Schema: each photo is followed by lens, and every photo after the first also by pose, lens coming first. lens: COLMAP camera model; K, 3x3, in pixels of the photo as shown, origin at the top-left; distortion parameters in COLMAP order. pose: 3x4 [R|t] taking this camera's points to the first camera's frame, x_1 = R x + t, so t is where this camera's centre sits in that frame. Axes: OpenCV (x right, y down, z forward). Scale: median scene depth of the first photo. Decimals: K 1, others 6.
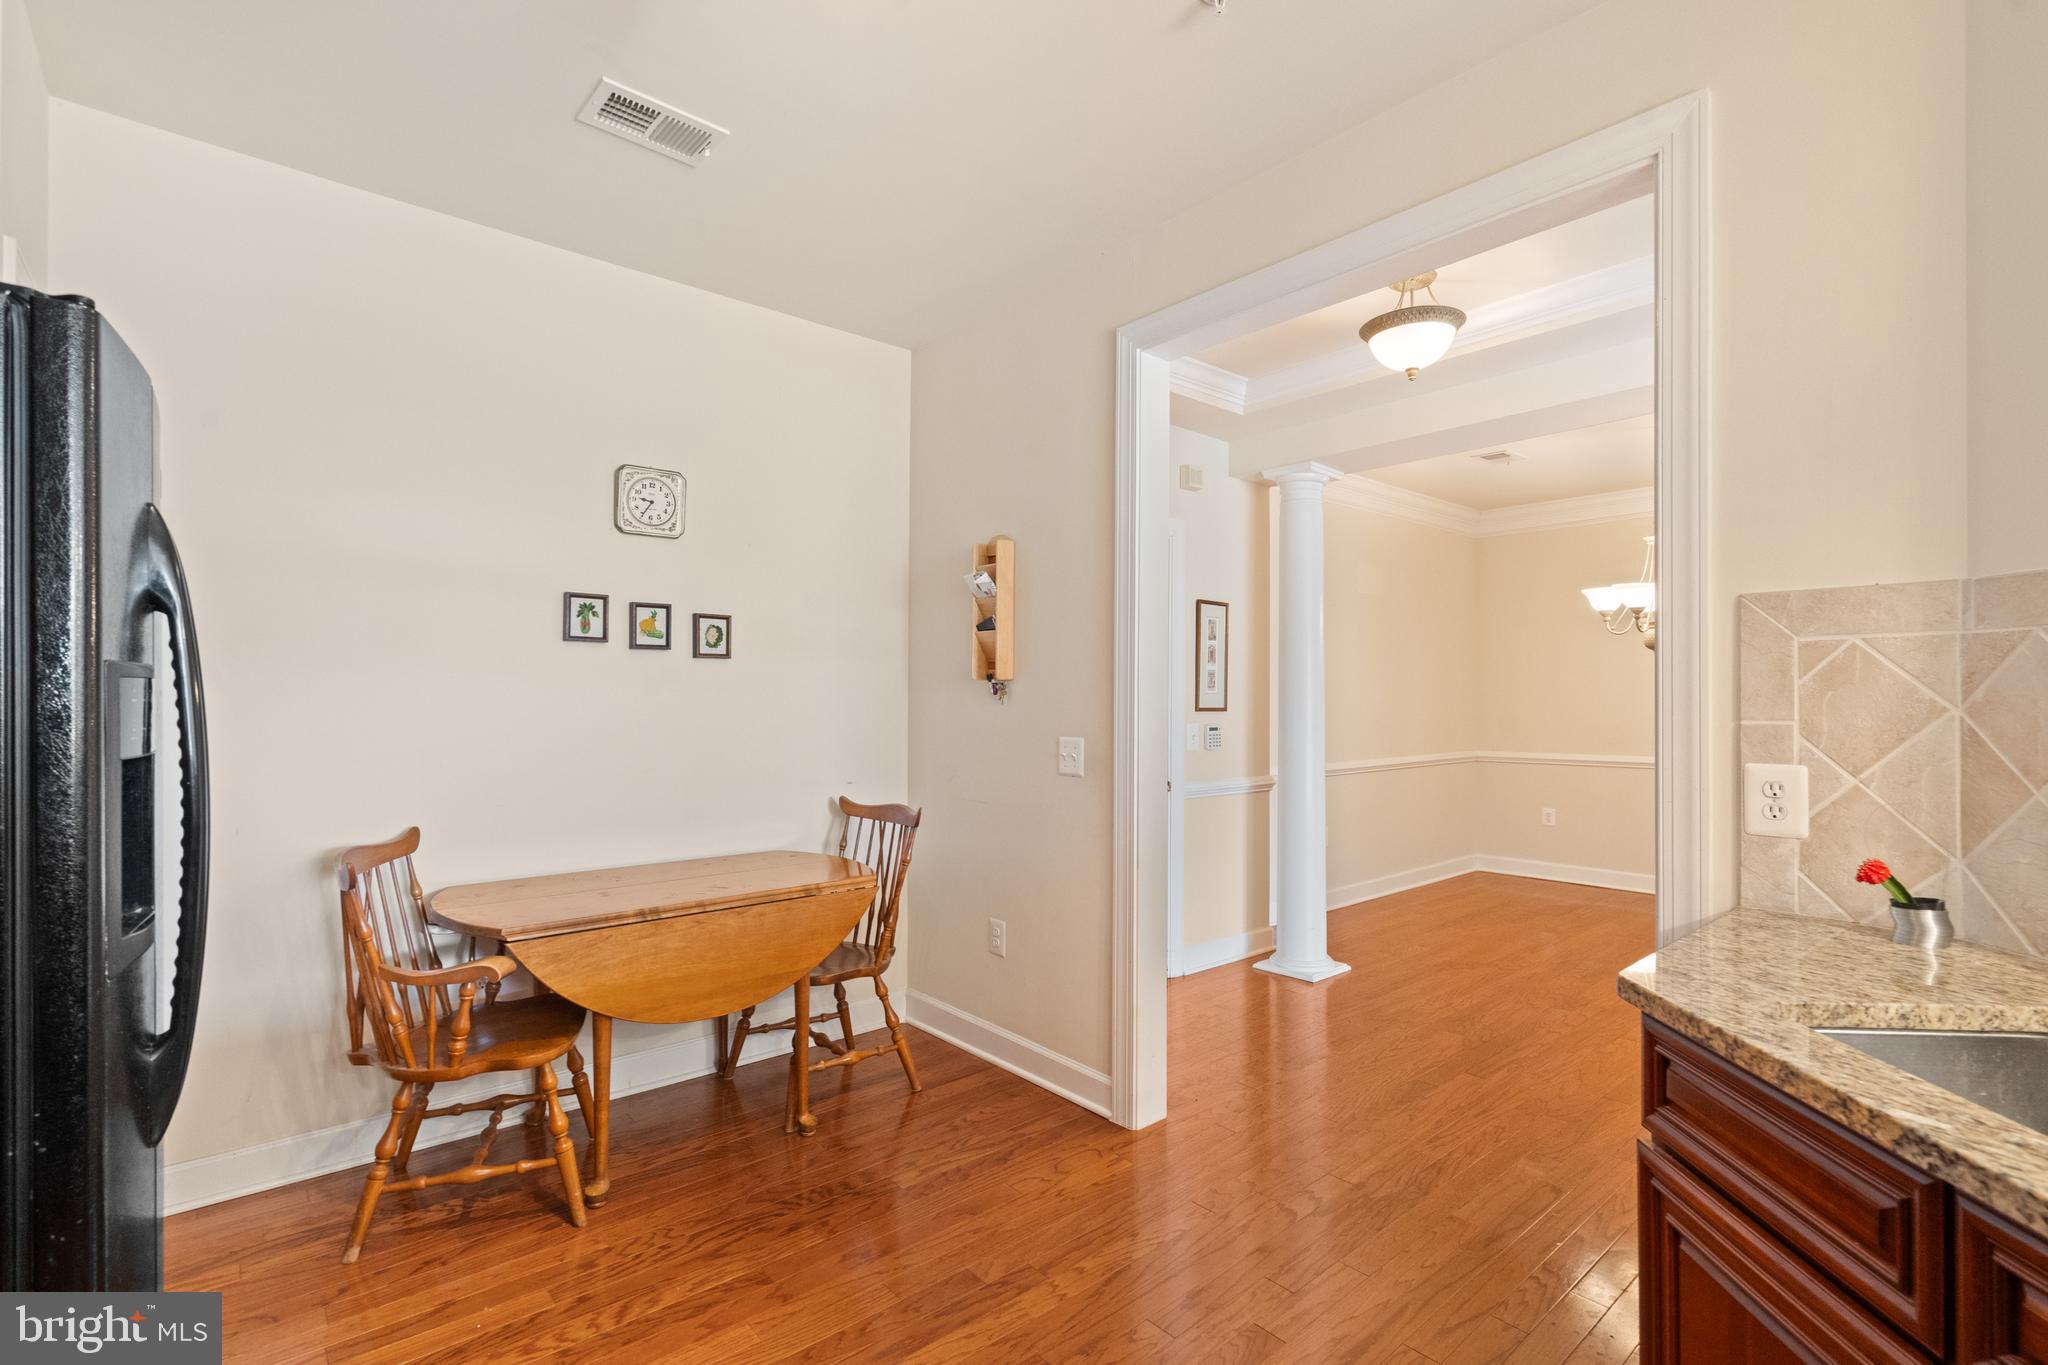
lens RADIAL K [[945.0, 0, 1017.1], [0, 945.0, 689.4], [0, 0, 1]] dist [-0.002889, 0.002832]
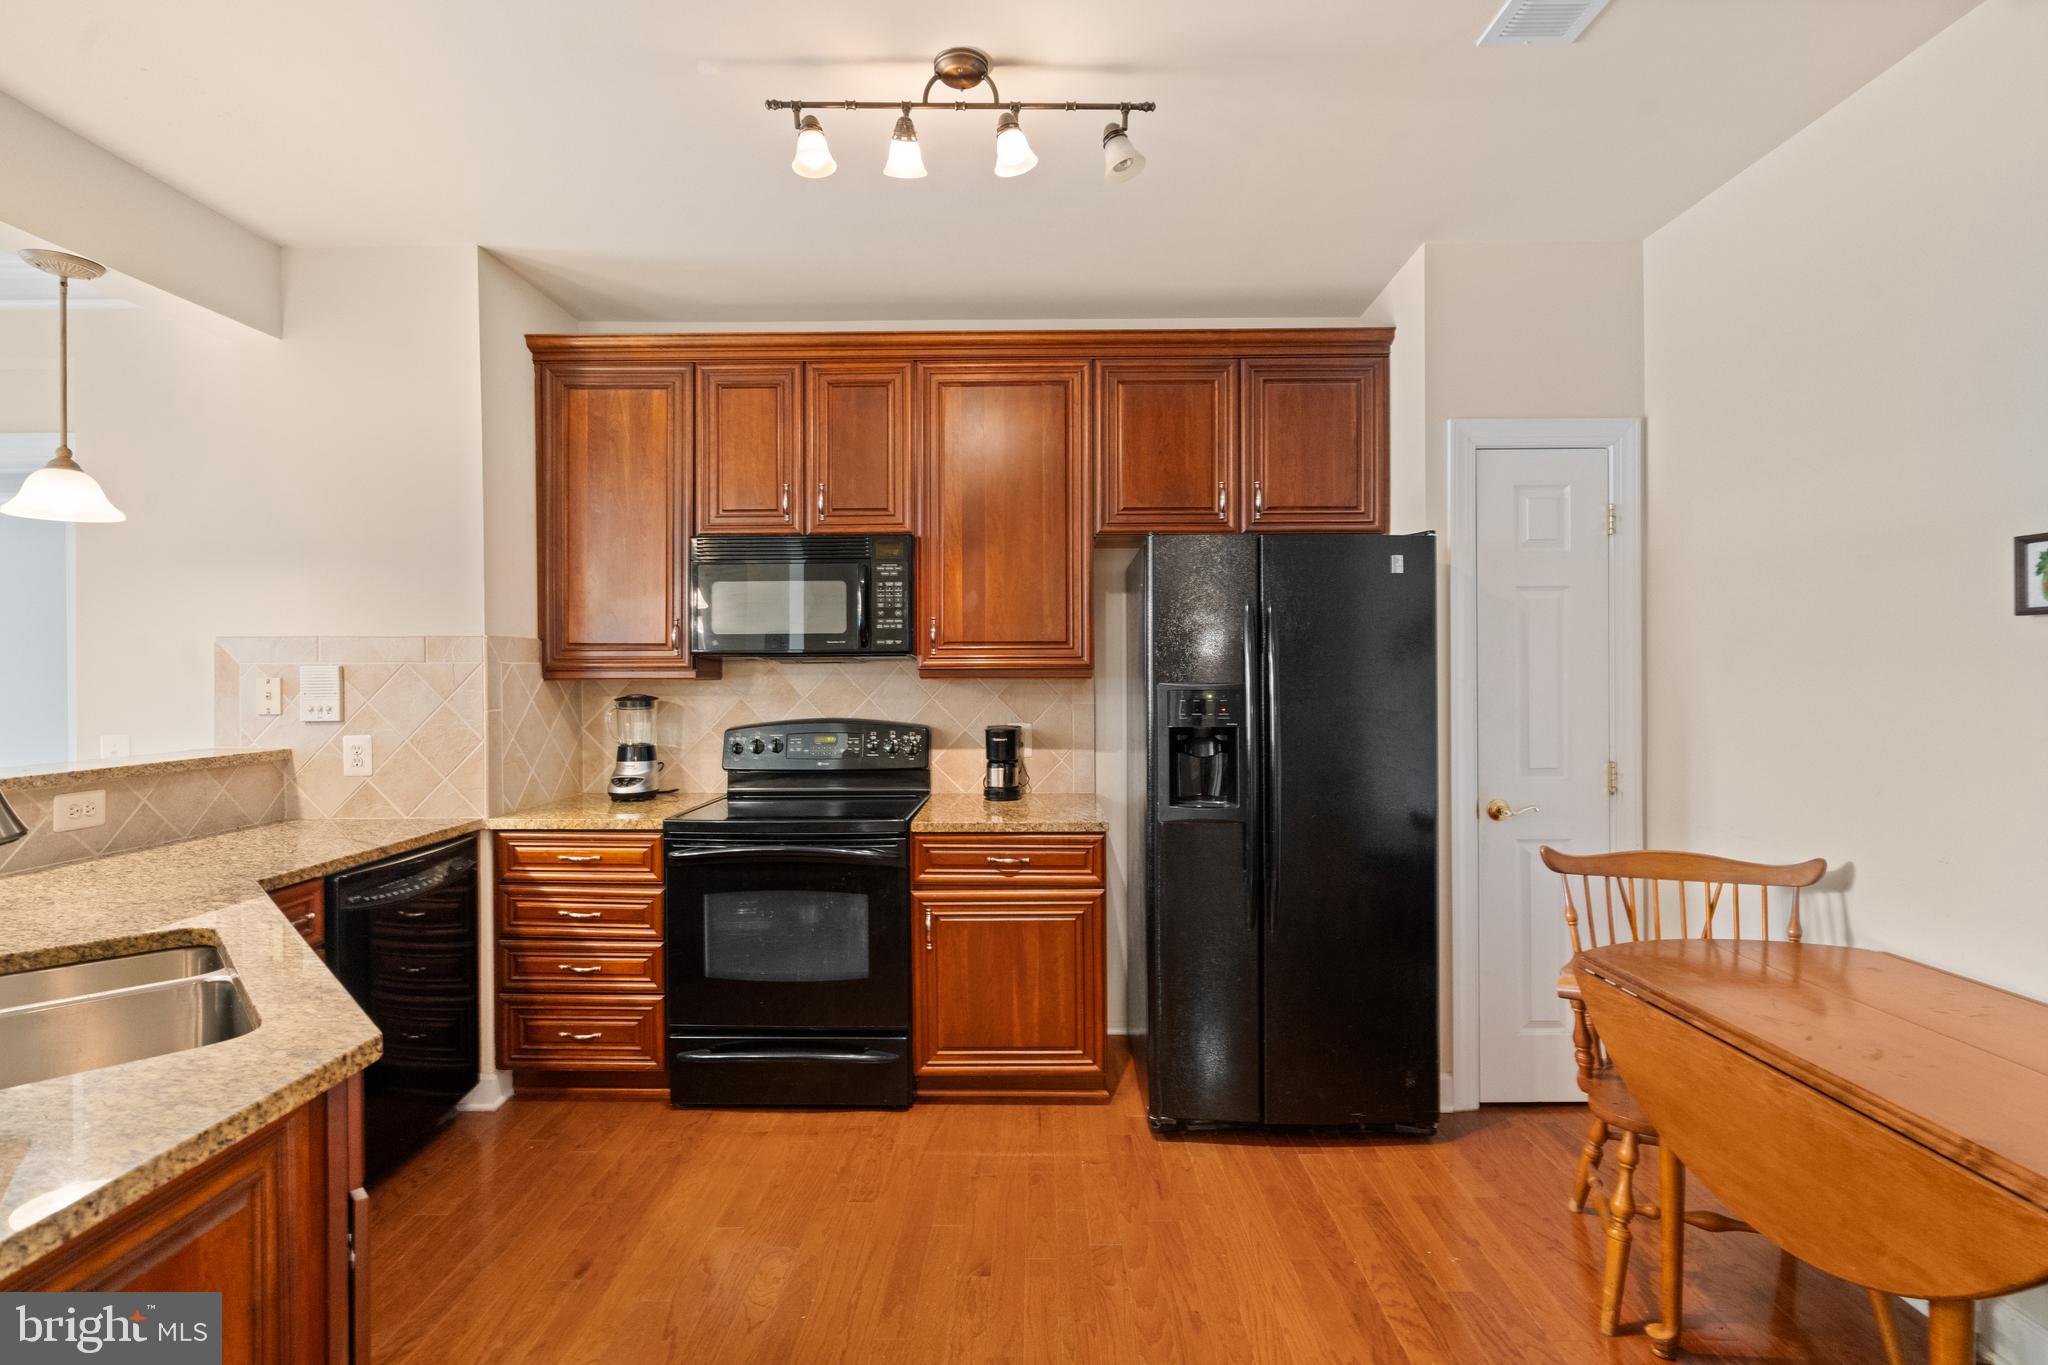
lens RADIAL K [[945.0, 0, 1044.6], [0, 945.0, 670.4], [0, 0, 1]] dist [-0.002889, 0.002832]
pose [[-0.652657, -0.003140, -0.757647, 0.371885], [0.004488, 0.999958, -0.008010, -0.013334], [0.757640, -0.008629, -0.652616, 0.860006]]
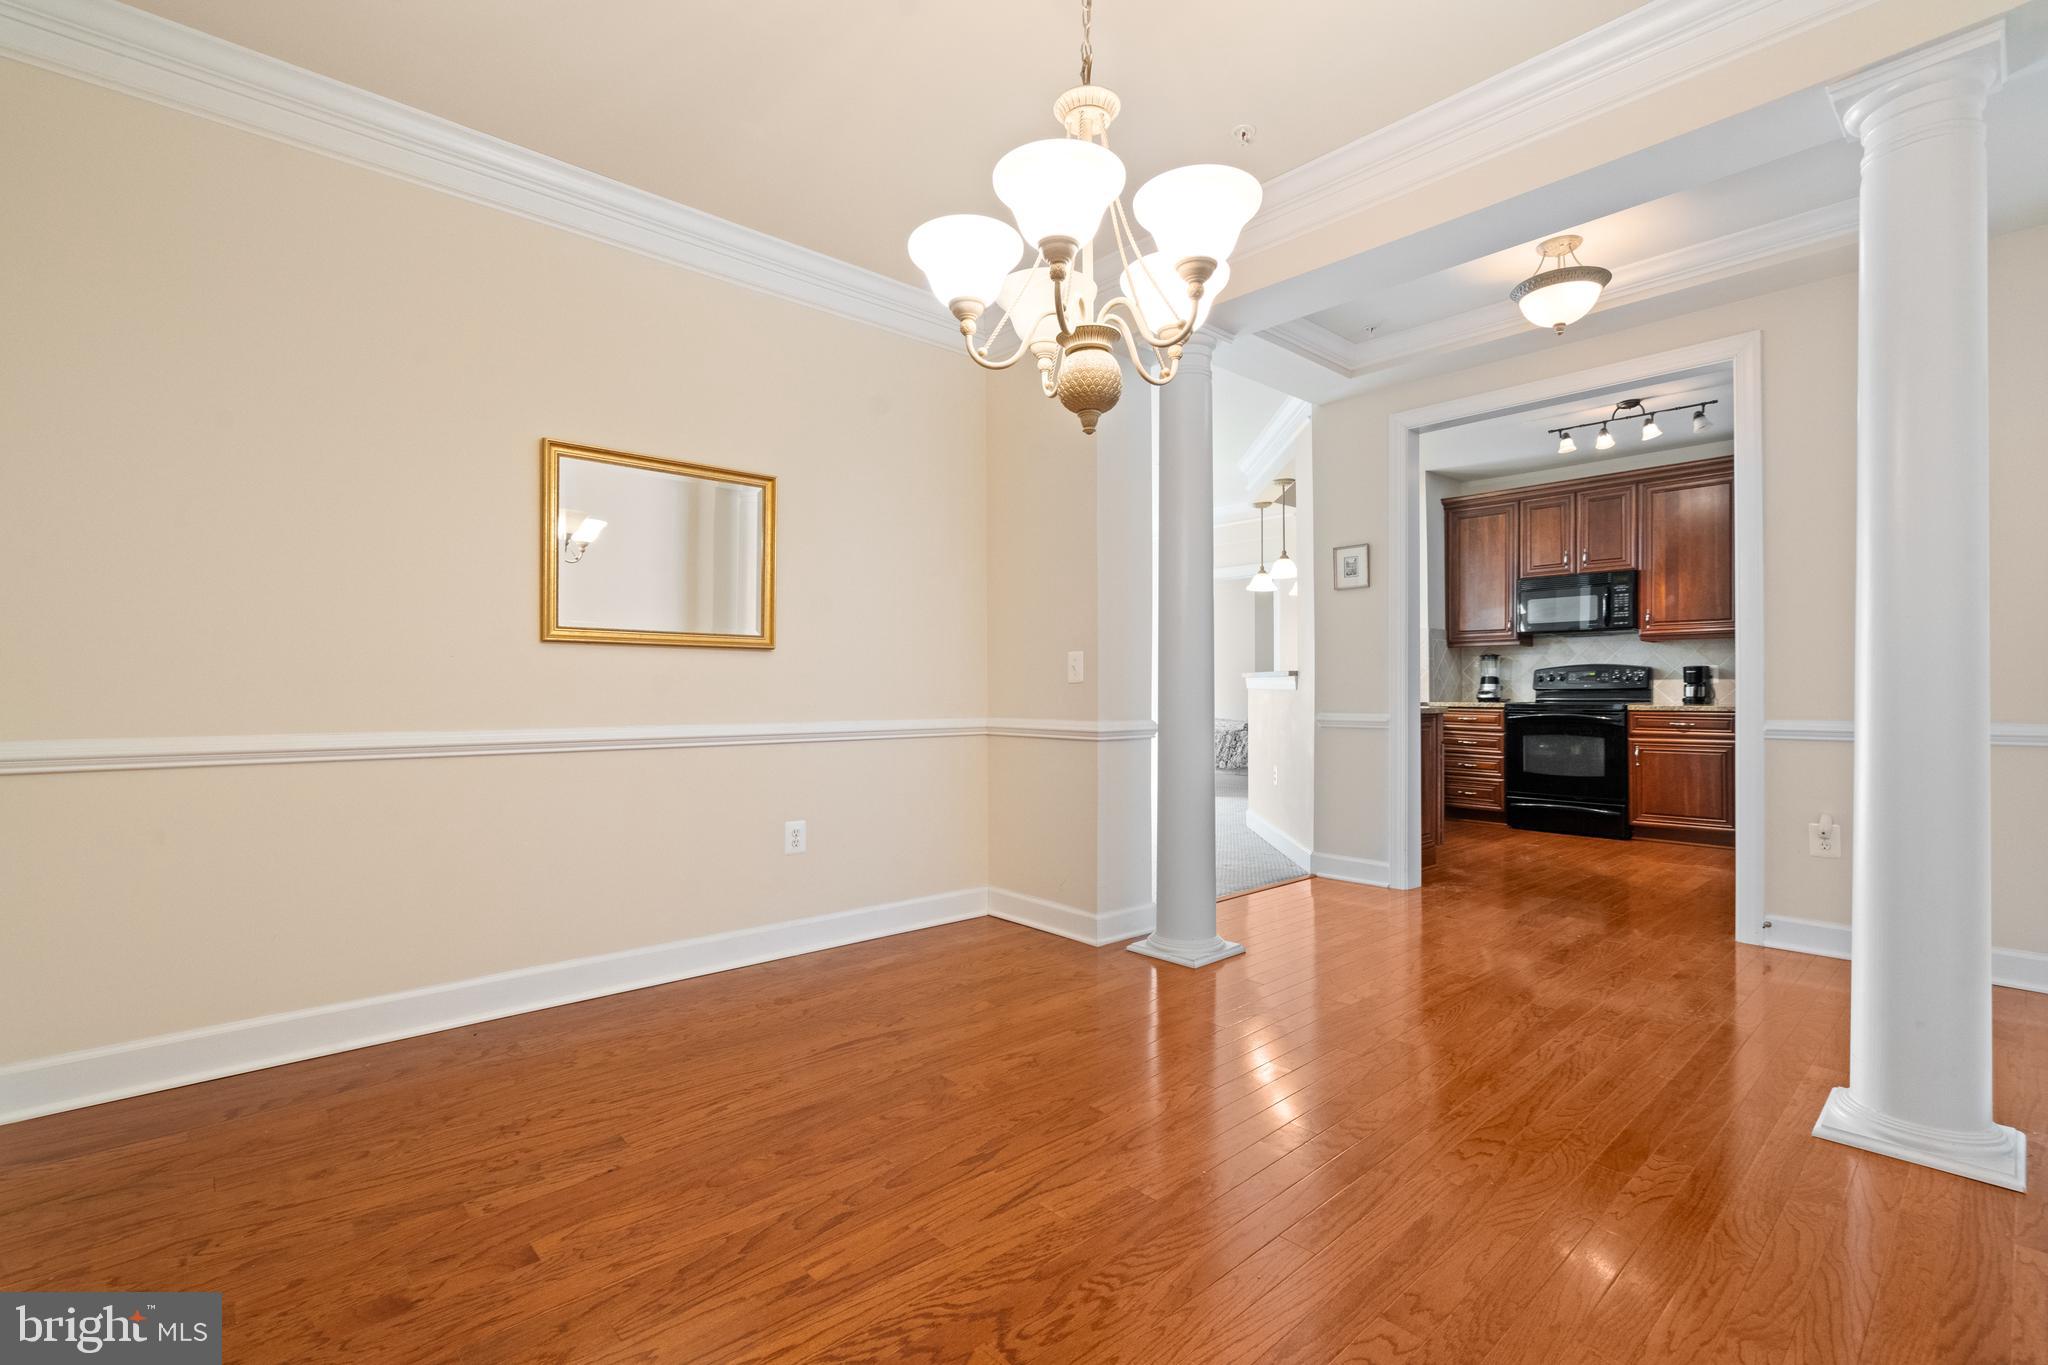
lens RADIAL K [[945.0, 0, 1006.0], [0, 945.0, 694.7], [0, 0, 1]] dist [-0.002889, 0.002832]
pose [[-0.999815, 0.000298, -0.019238, 1.119551], [0.000307, 1.000000, -0.000491, 0.108003], [0.019238, -0.000497, -0.999815, 2.149028]]
